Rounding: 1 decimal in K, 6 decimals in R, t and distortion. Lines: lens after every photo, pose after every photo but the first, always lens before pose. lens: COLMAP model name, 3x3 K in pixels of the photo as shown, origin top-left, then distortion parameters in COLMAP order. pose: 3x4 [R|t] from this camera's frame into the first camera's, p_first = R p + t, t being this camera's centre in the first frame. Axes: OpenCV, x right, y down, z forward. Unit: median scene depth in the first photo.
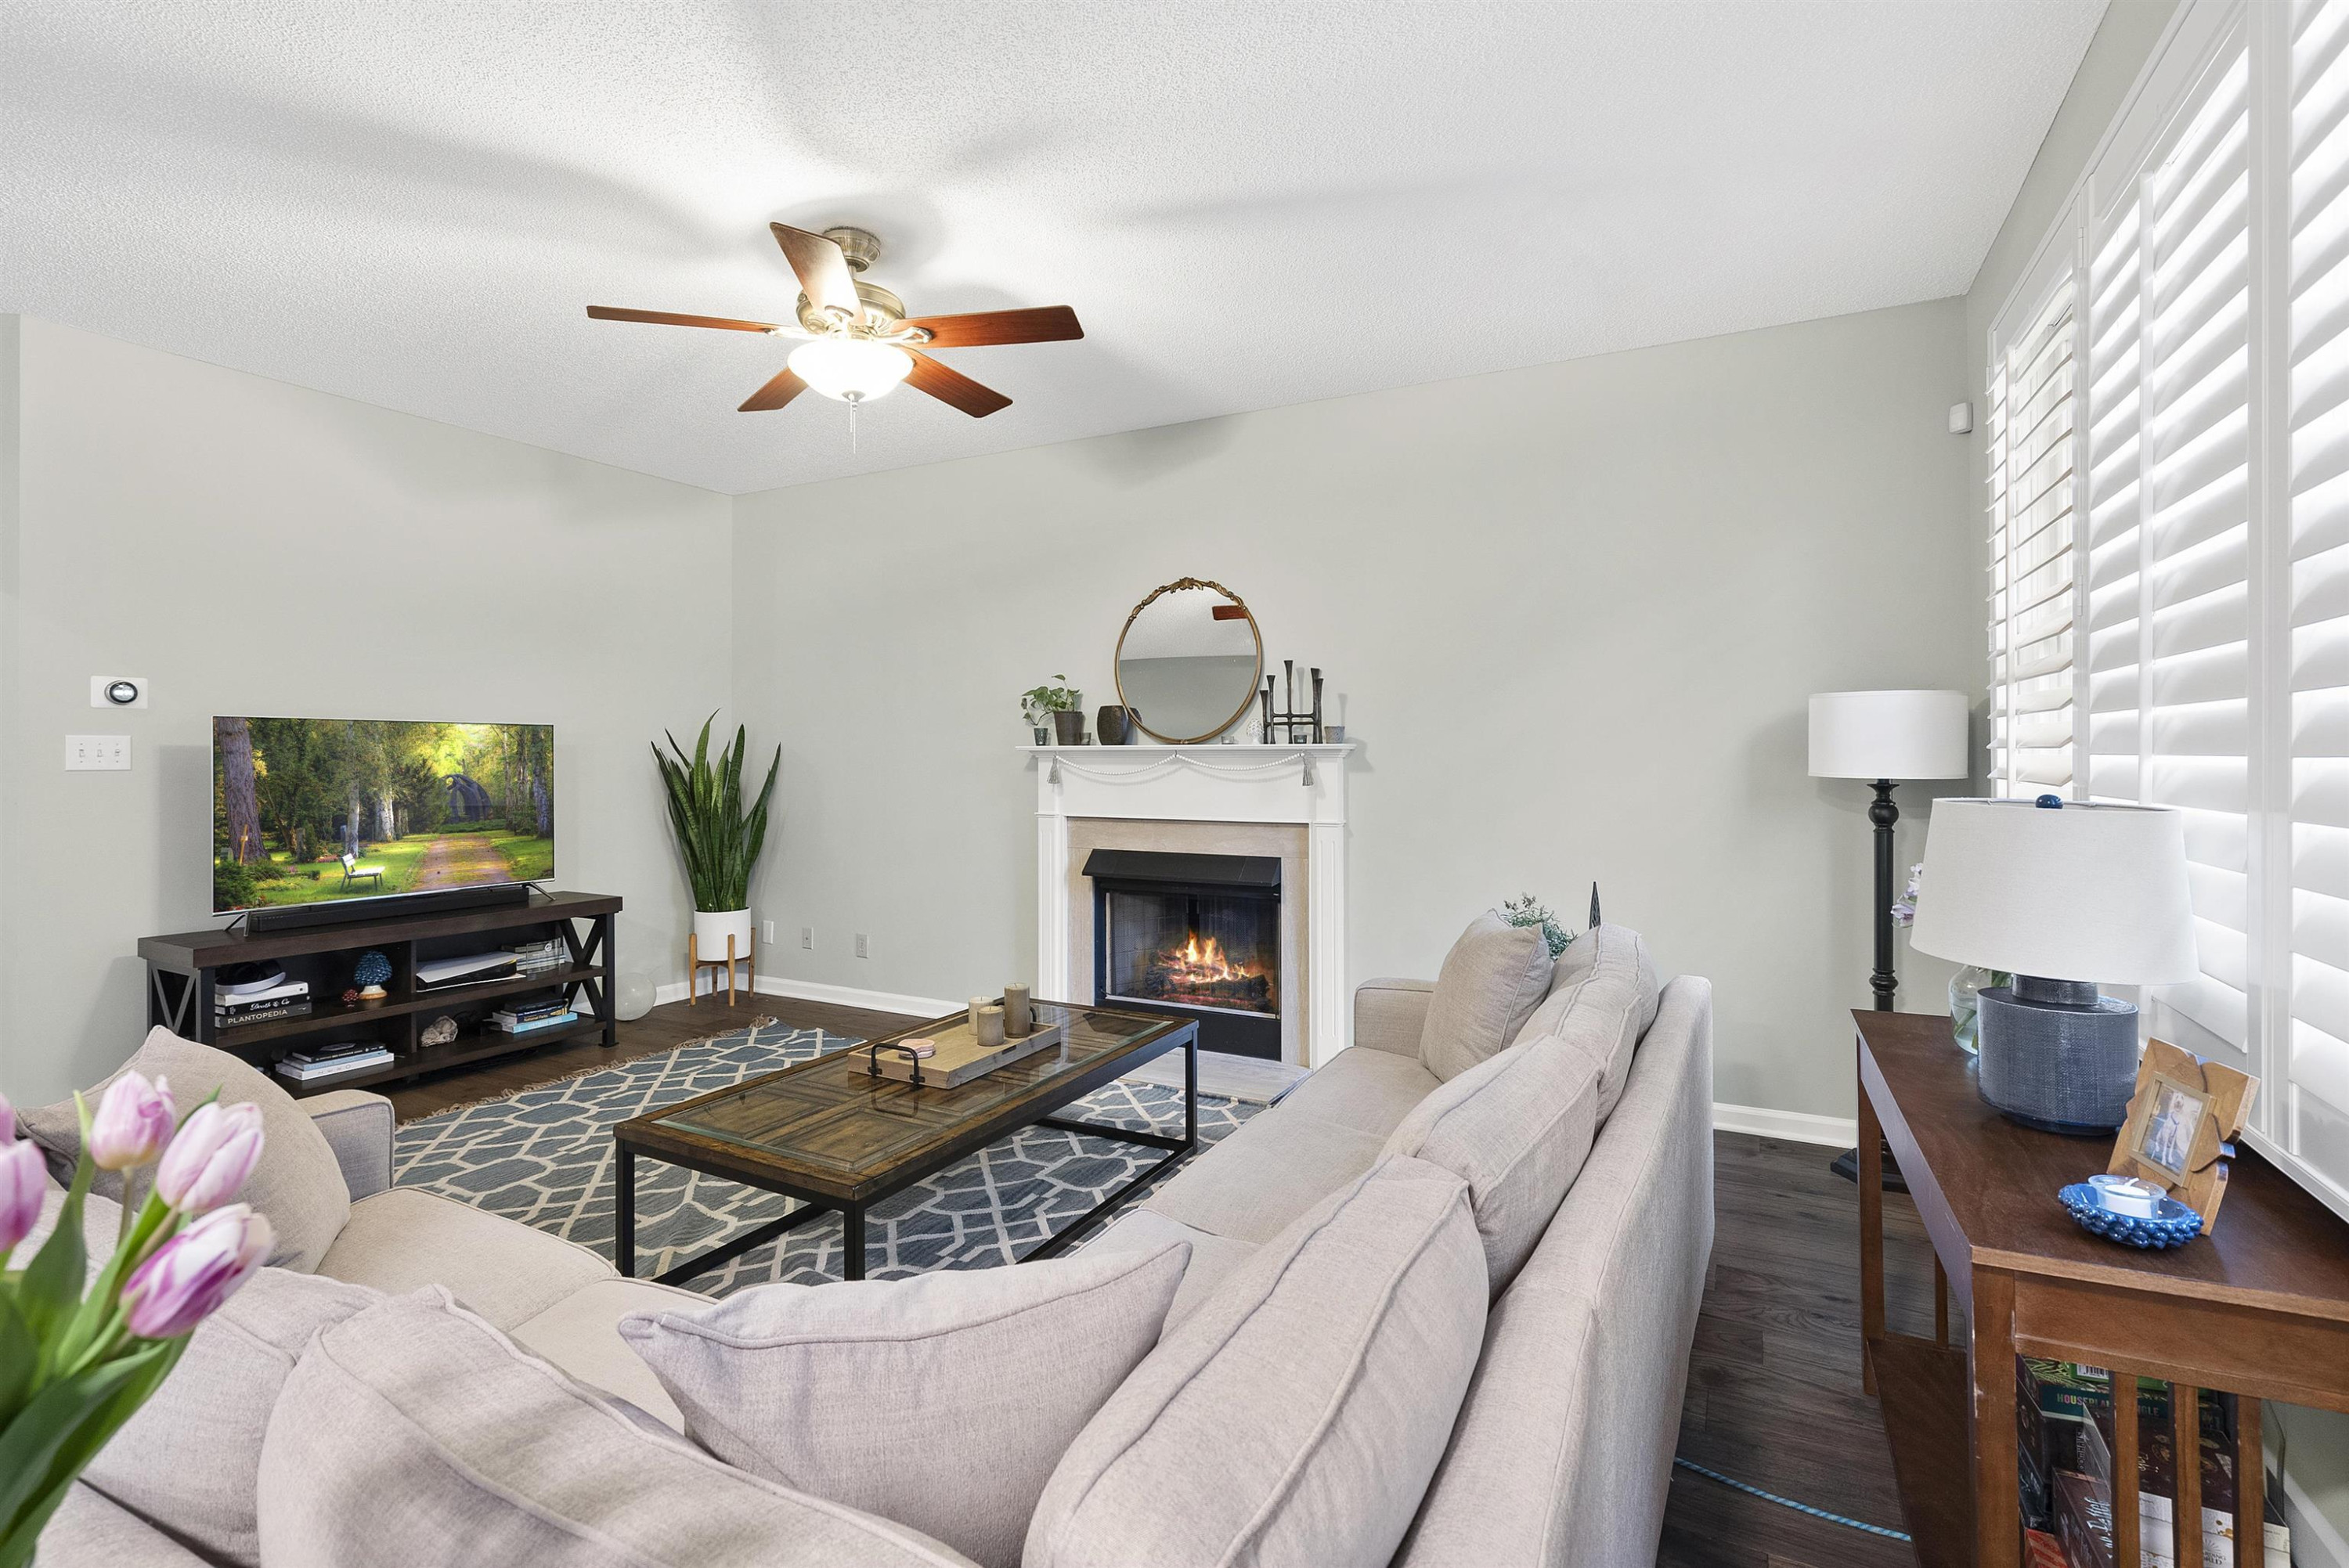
lens RADIAL K [[1110.1, 0, 1173.7], [0, 1110.1, 750.0], [0, 0, 1]] dist [0.000300, 0.000029]
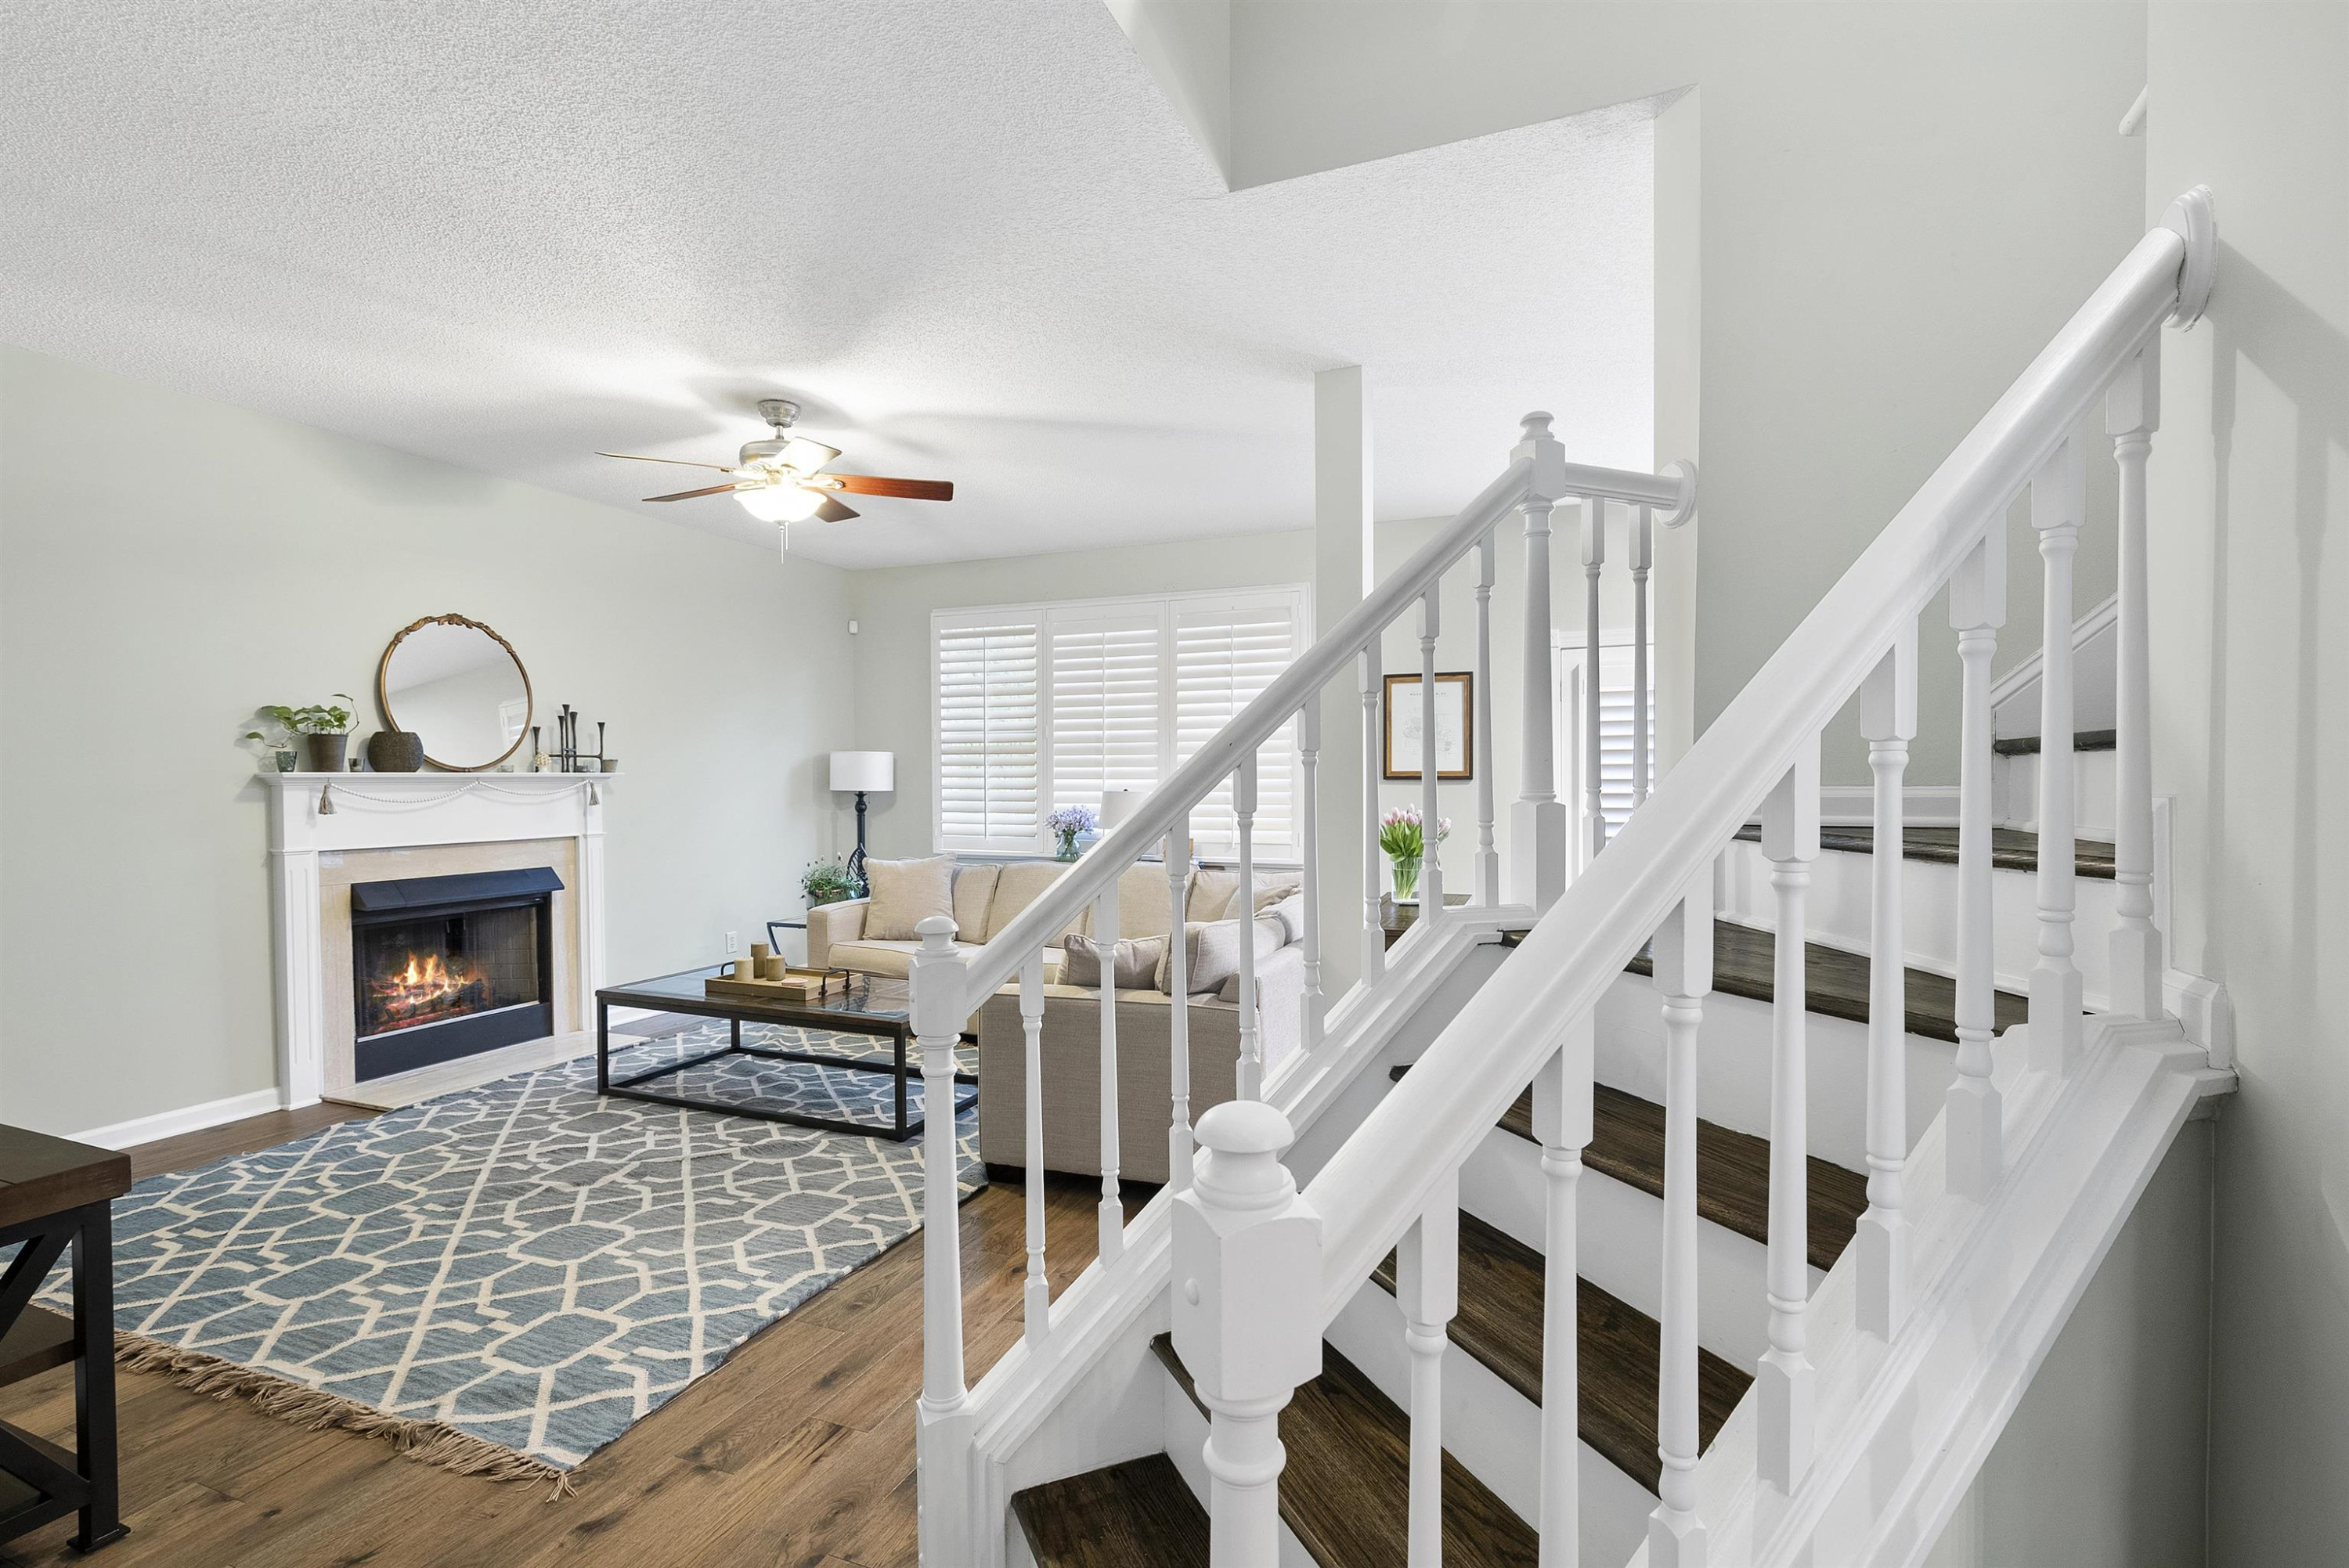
lens RADIAL K [[1062.0, 0, 1174.5], [0, 1062.0, 784.0], [0, 0, 1]] dist [0.000120, 0.000006]
pose [[-0.094008, -0.007037, 0.995547, -1.054513], [-0.005547, 0.999963, 0.006545, -0.003652], [-0.995556, -0.004907, -0.094043, 0.407559]]
